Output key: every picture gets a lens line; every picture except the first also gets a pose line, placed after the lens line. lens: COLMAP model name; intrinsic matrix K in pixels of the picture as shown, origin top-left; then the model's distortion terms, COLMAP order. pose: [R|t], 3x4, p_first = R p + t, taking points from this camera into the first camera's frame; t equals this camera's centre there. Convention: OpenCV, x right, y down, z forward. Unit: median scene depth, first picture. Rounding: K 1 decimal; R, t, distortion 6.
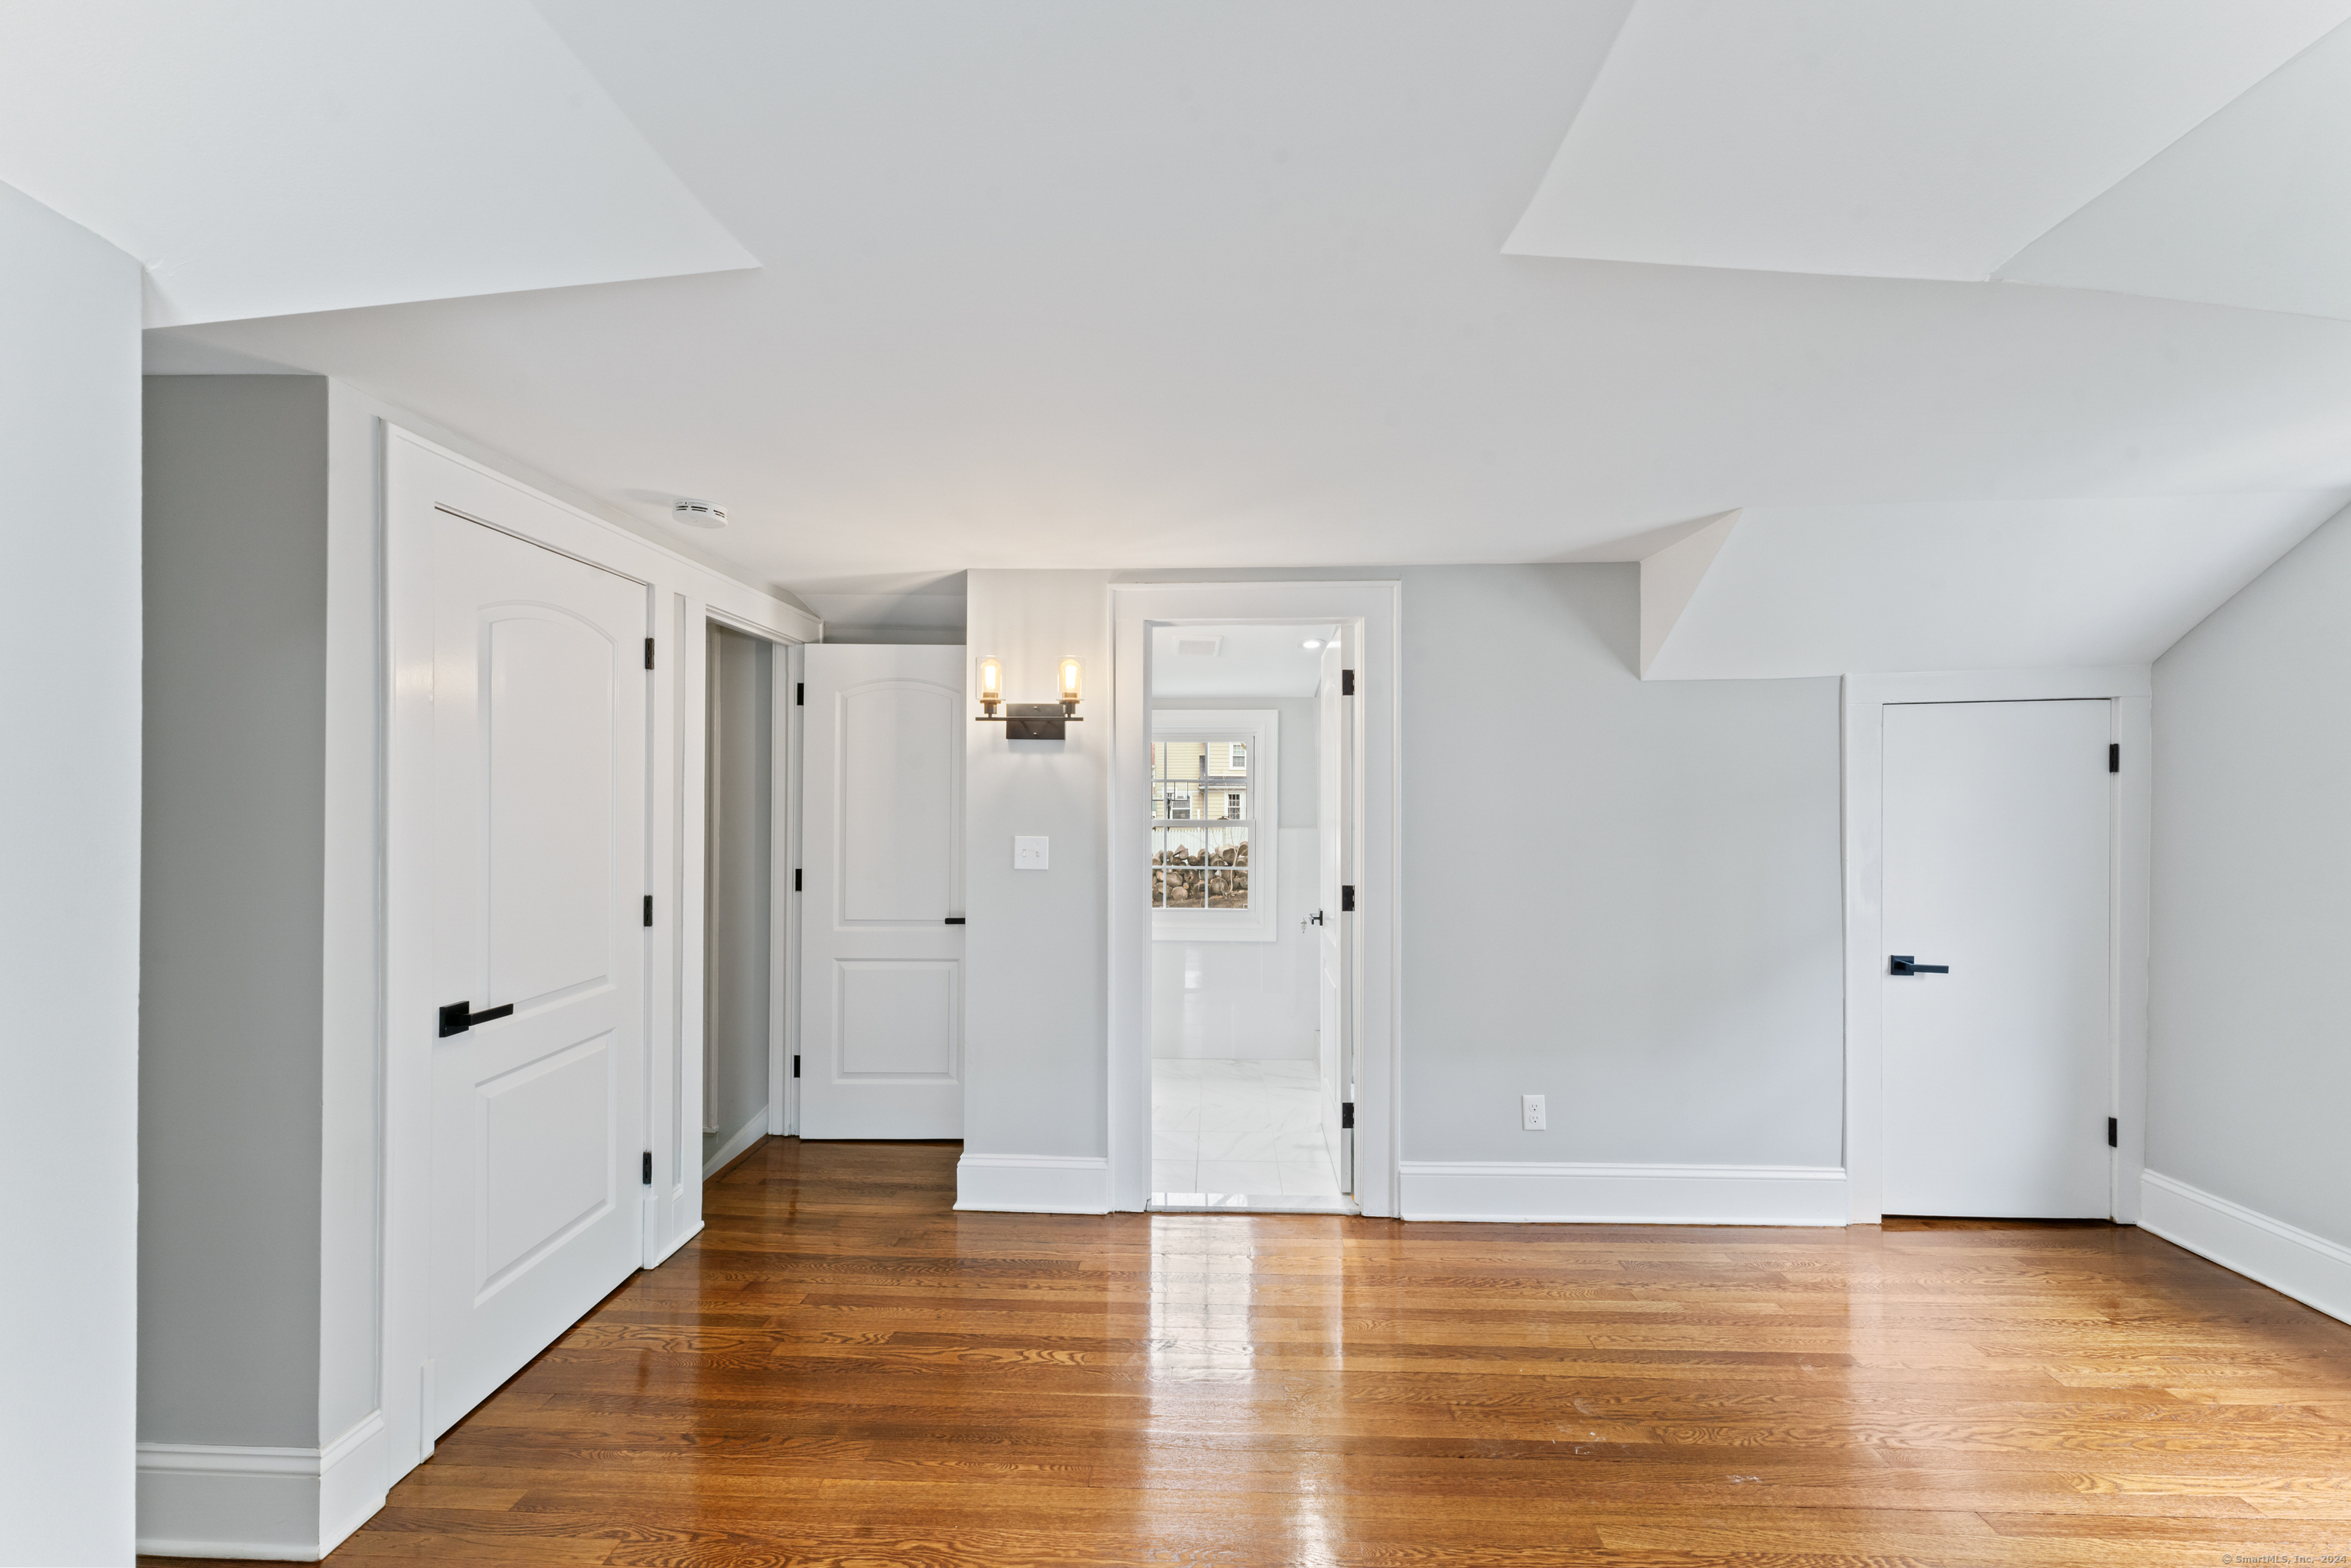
lens RADIAL K [[942.7, 0, 1176.4], [0, 942.7, 782.8], [0, 0, 1]] dist [0.001083, -0.000618]
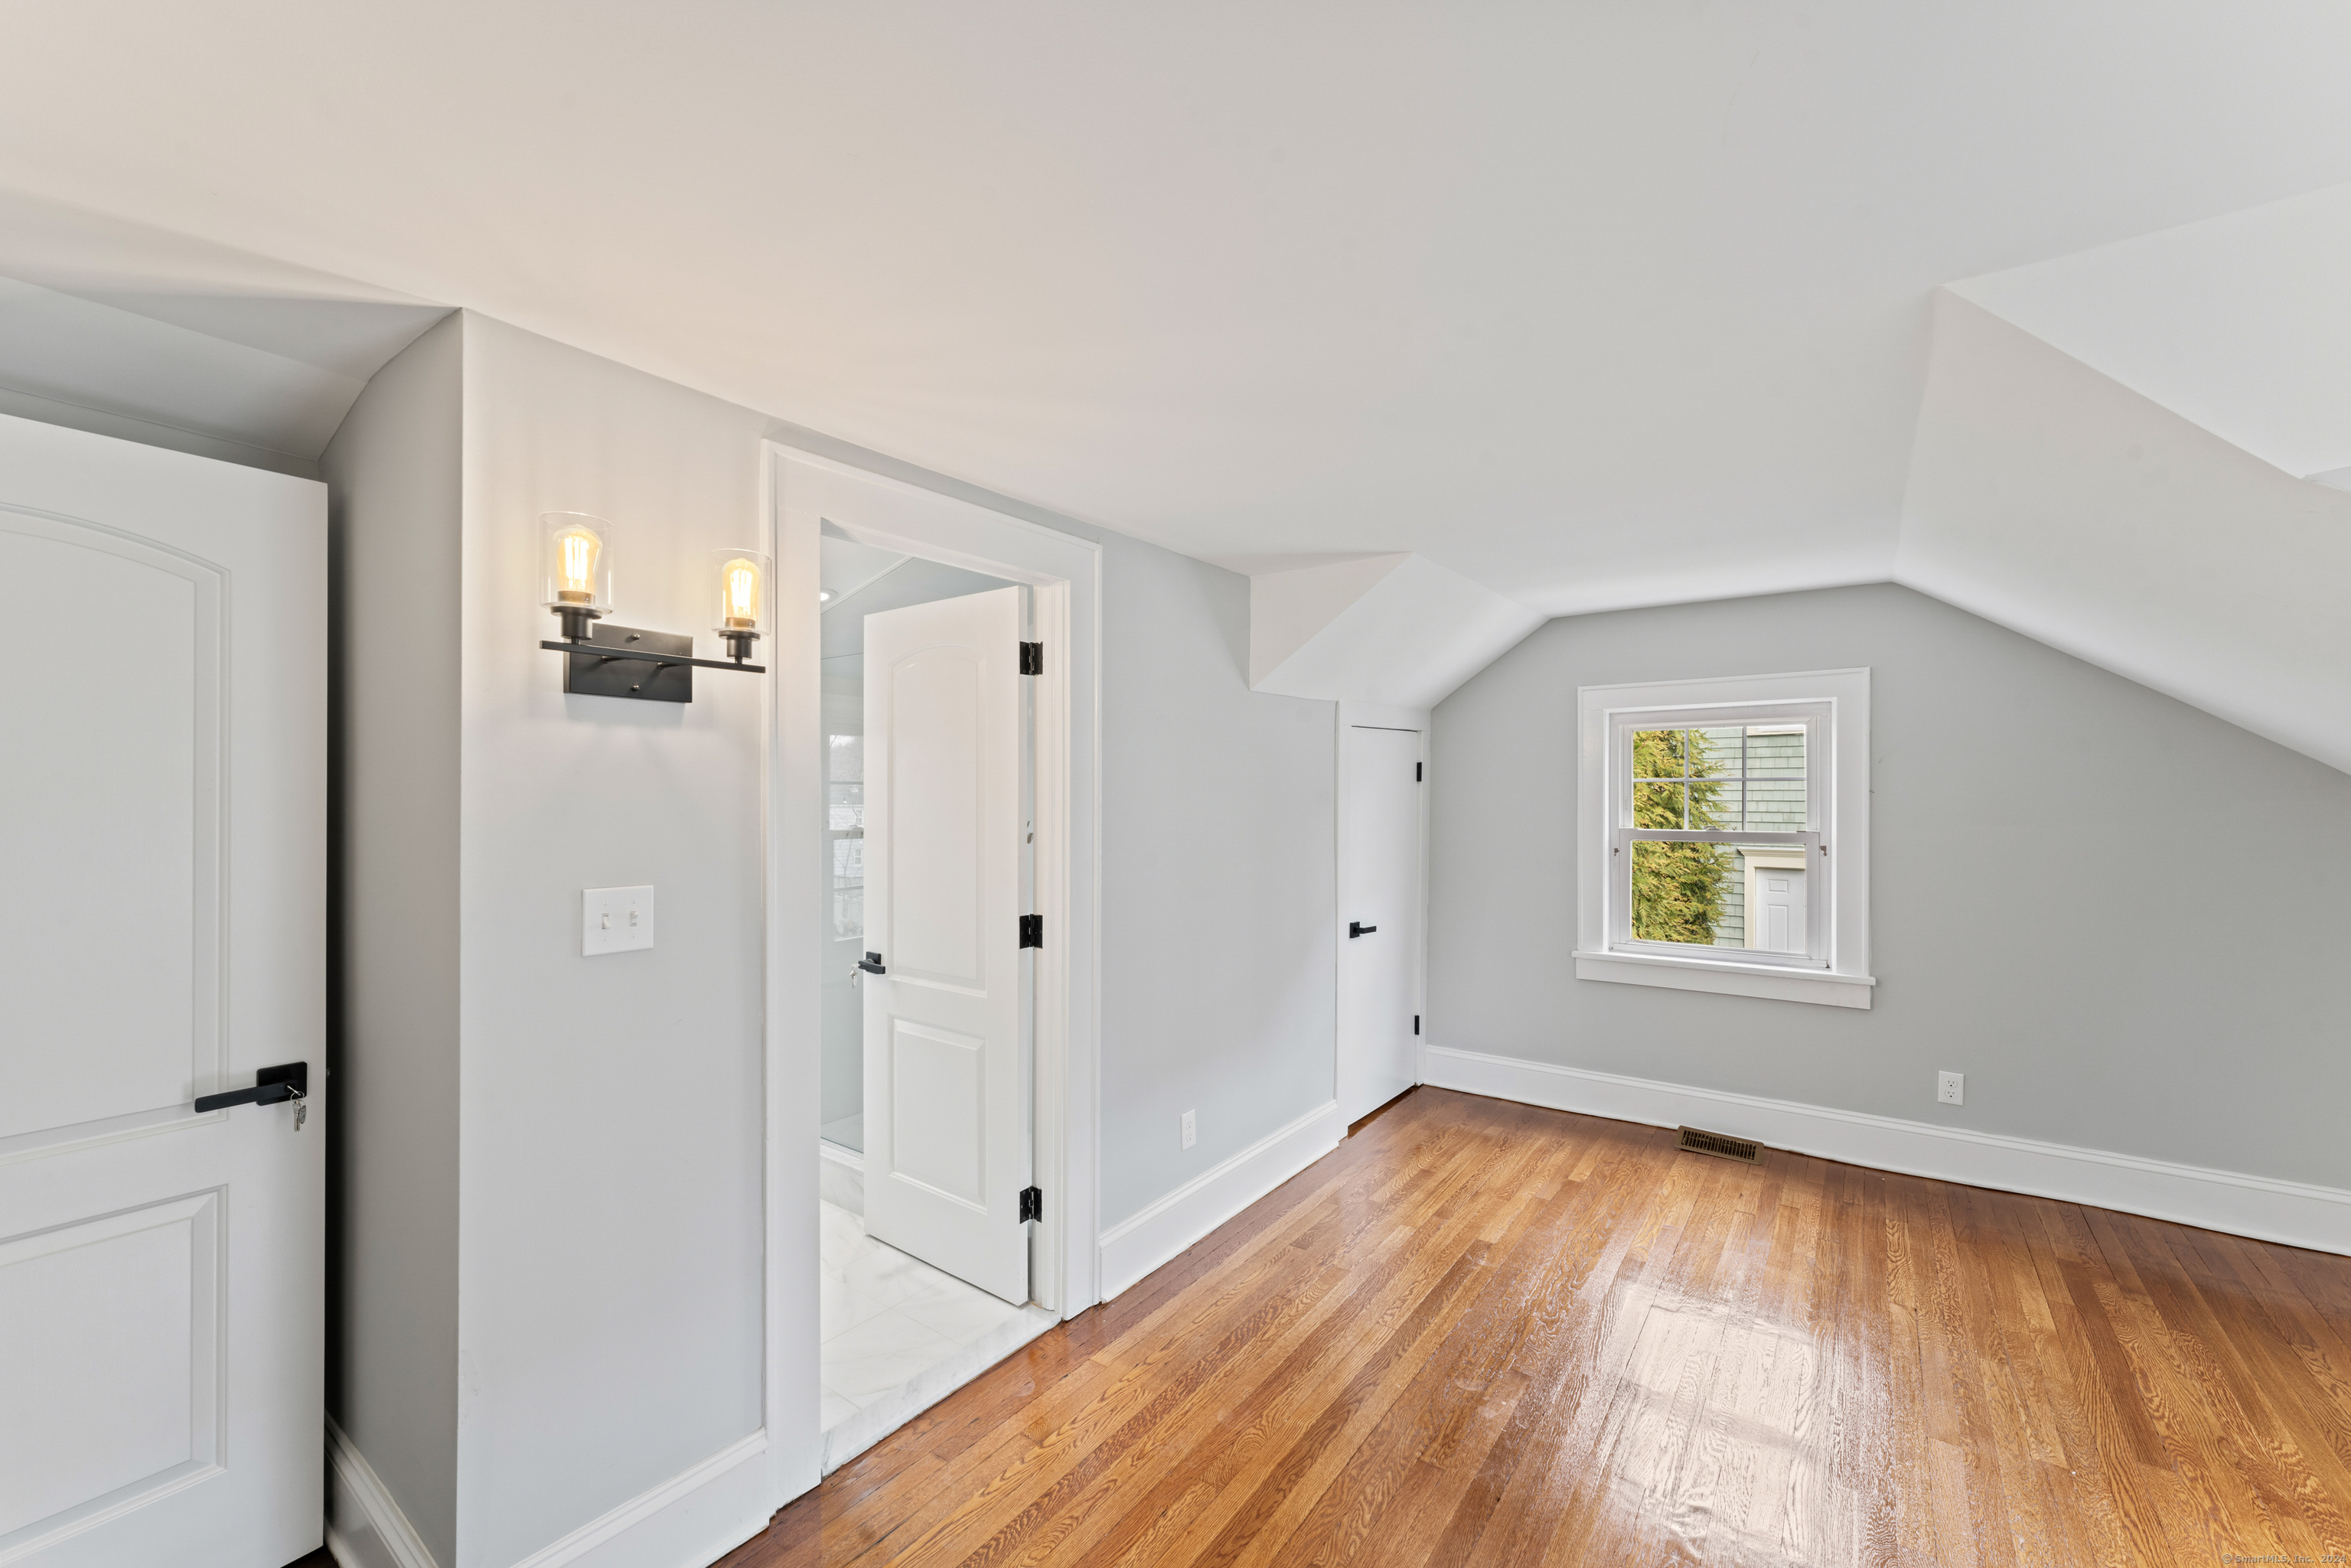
lens RADIAL K [[942.7, 0, 1179.1], [0, 942.7, 793.0], [0, 0, 1]] dist [0.001083, -0.000618]
pose [[0.553393, -0.001440, 0.832919, -0.424025], [-0.009354, 0.999925, 0.007943, -0.001103], [-0.832868, -0.012187, 0.553338, 0.478584]]
